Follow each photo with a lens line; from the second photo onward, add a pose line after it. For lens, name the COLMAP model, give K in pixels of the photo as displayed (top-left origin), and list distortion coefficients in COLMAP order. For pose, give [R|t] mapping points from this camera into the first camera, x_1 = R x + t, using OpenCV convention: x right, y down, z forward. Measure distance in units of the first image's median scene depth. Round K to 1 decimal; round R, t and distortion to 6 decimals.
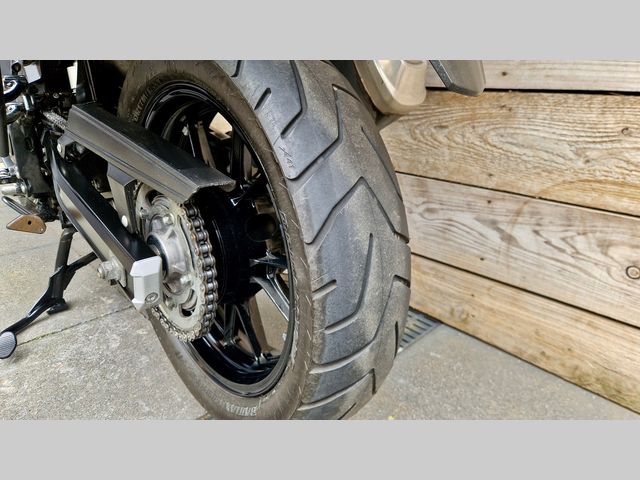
lens RADIAL K [[437.2, 0, 319.0], [0, 437.2, 236.8], [0, 0, 1]] dist [0.058764, -0.056934]
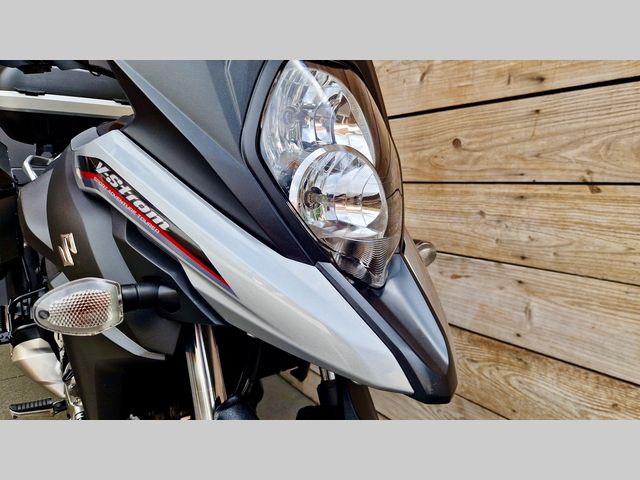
lens RADIAL K [[443.4, 0, 320.0], [0, 443.4, 240.0], [0, 0, 1]] dist [0.003062, -0.002549]
pose [[0.990455, 0.021030, -0.136221, 0.020090], [-0.049569, 0.976518, -0.209657, -0.314552], [0.128614, 0.214408, 0.968239, -0.336472]]
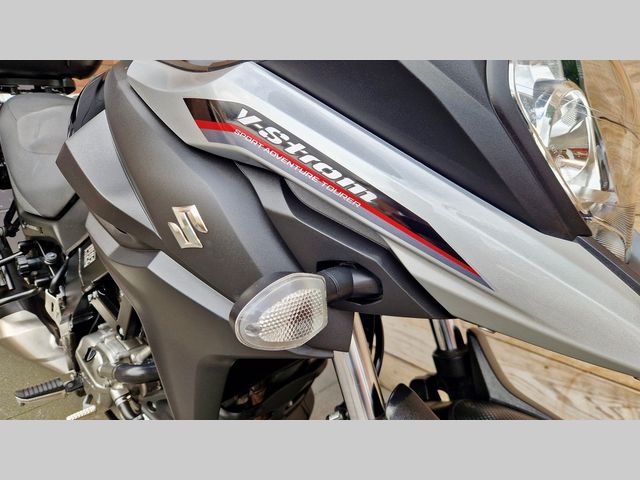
lens RADIAL K [[437.2, 0, 319.0], [0, 437.2, 236.8], [0, 0, 1]] dist [0.058764, -0.056934]
pose [[0.999898, -0.012704, 0.006458, -0.249581], [0.013142, 0.997230, -0.073207, -0.363099], [-0.005510, 0.073285, 0.997296, -0.251065]]
